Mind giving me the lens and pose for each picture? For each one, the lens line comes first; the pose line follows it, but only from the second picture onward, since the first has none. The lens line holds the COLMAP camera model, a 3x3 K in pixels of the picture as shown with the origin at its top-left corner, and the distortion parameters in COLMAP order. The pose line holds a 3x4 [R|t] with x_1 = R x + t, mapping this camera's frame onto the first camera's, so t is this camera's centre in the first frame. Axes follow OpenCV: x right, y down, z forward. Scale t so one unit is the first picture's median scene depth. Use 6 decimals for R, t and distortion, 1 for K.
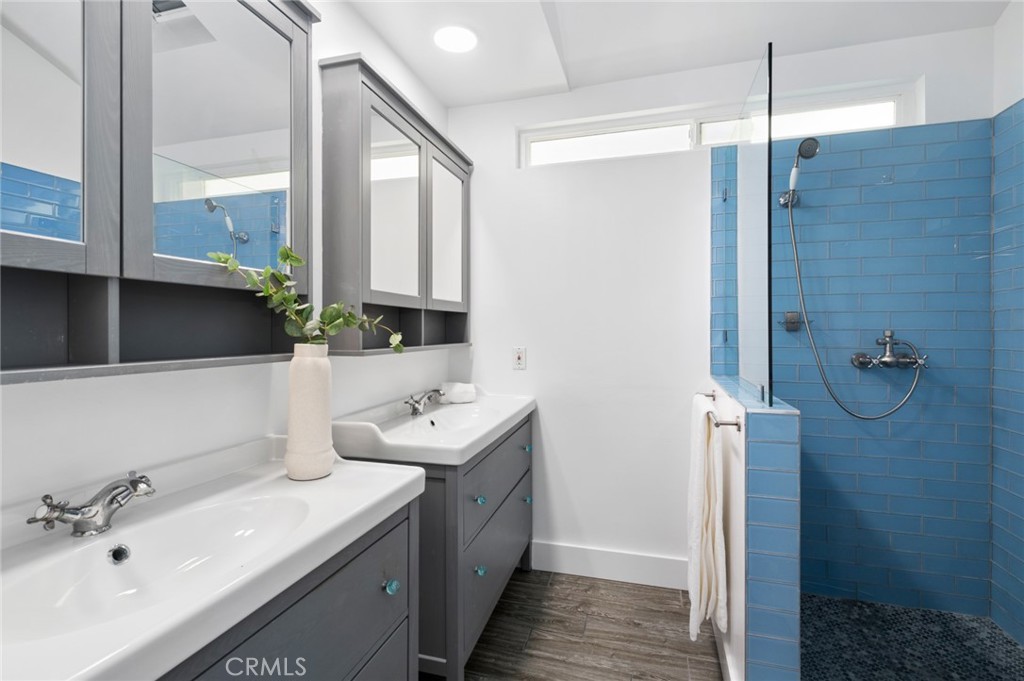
lens RADIAL K [[474.4, 0, 508.9], [0, 474.4, 335.1], [0, 0, 1]] dist [0.004066, -0.001293]
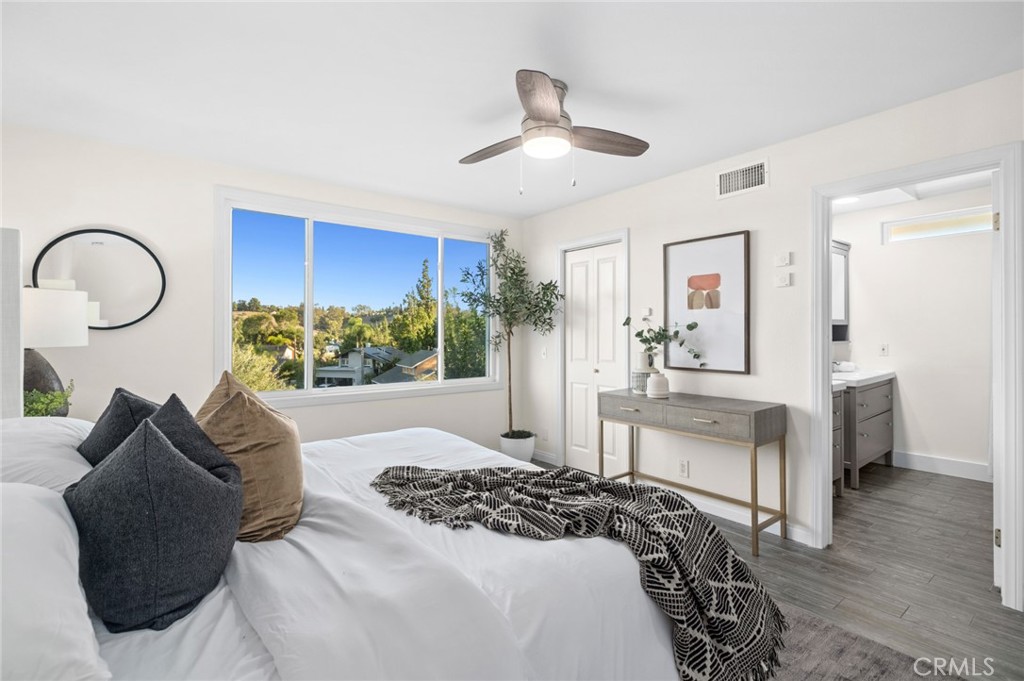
lens RADIAL K [[474.4, 0, 513.2], [0, 474.4, 334.9], [0, 0, 1]] dist [0.004066, -0.001293]
pose [[0.810690, -0.005161, -0.585453, -0.063109], [0.000976, 0.999972, -0.007463, 0.005659], [0.585475, 0.005478, 0.810672, -1.339665]]
